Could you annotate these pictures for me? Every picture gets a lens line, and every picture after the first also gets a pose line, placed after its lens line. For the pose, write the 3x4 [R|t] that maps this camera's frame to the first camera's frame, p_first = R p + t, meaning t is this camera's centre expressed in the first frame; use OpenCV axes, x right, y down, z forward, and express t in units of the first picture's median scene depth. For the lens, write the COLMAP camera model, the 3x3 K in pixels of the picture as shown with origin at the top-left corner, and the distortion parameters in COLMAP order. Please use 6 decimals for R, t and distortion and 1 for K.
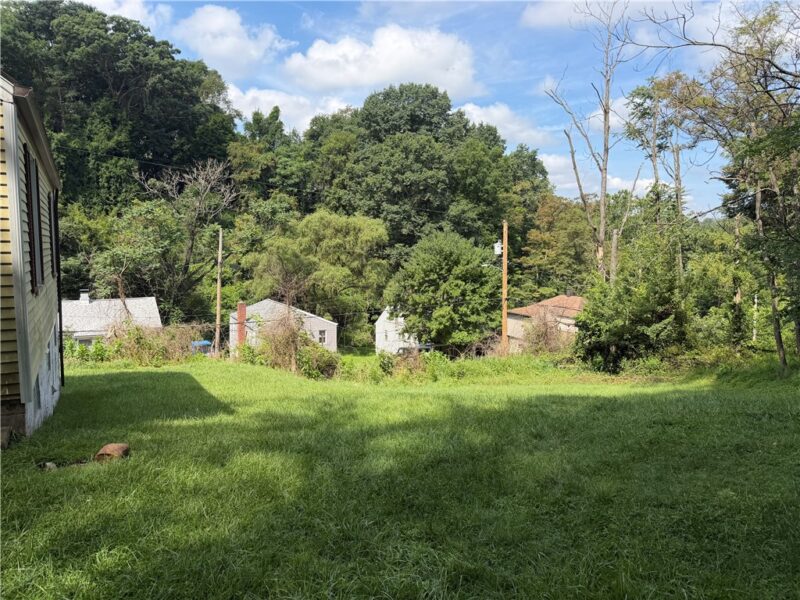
lens RADIAL K [[561.7, 0, 402.6], [0, 561.7, 300.6], [0, 0, 1]] dist [0.009711, -0.015553]
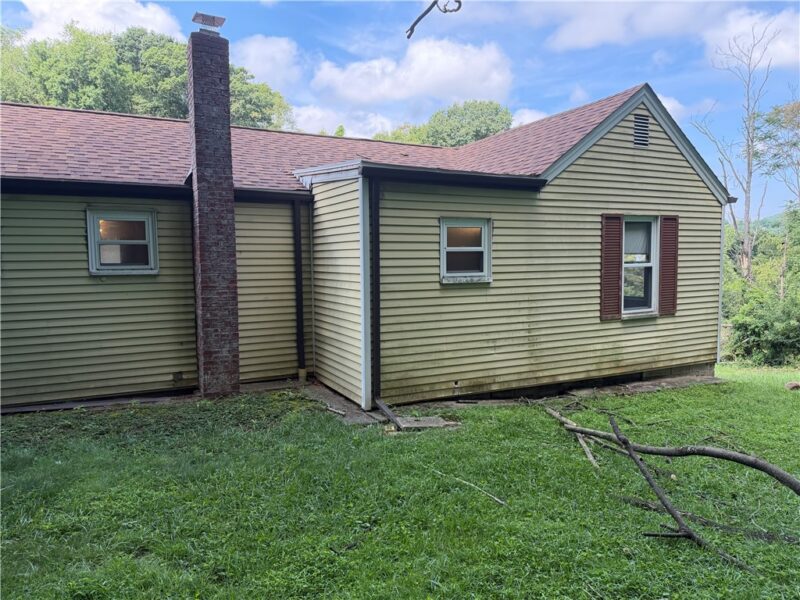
lens RADIAL K [[561.7, 0, 400.0], [0, 561.7, 300.6], [0, 0, 1]] dist [0.009711, -0.015553]
pose [[0.999111, -0.015943, -0.039020, -0.372932], [0.015406, 0.999783, -0.014020, -0.004277], [0.039235, 0.013406, 0.999140, -0.204734]]
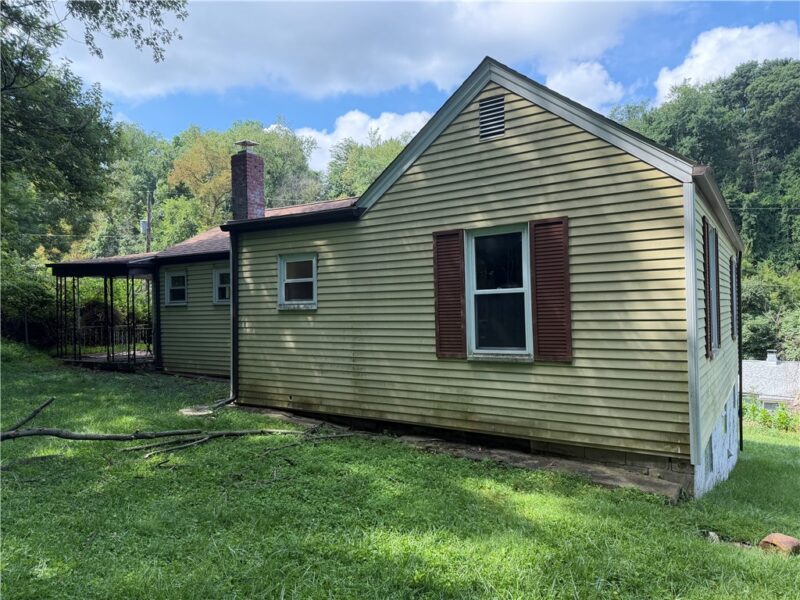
lens RADIAL K [[561.7, 0, 404.6], [0, 561.7, 301.9], [0, 0, 1]] dist [0.009711, -0.015553]
pose [[0.456025, -0.028351, -0.889515, 0.003663], [-0.060497, 0.996193, -0.062766, -0.004665], [0.887908, 0.082436, 0.452574, 0.007763]]
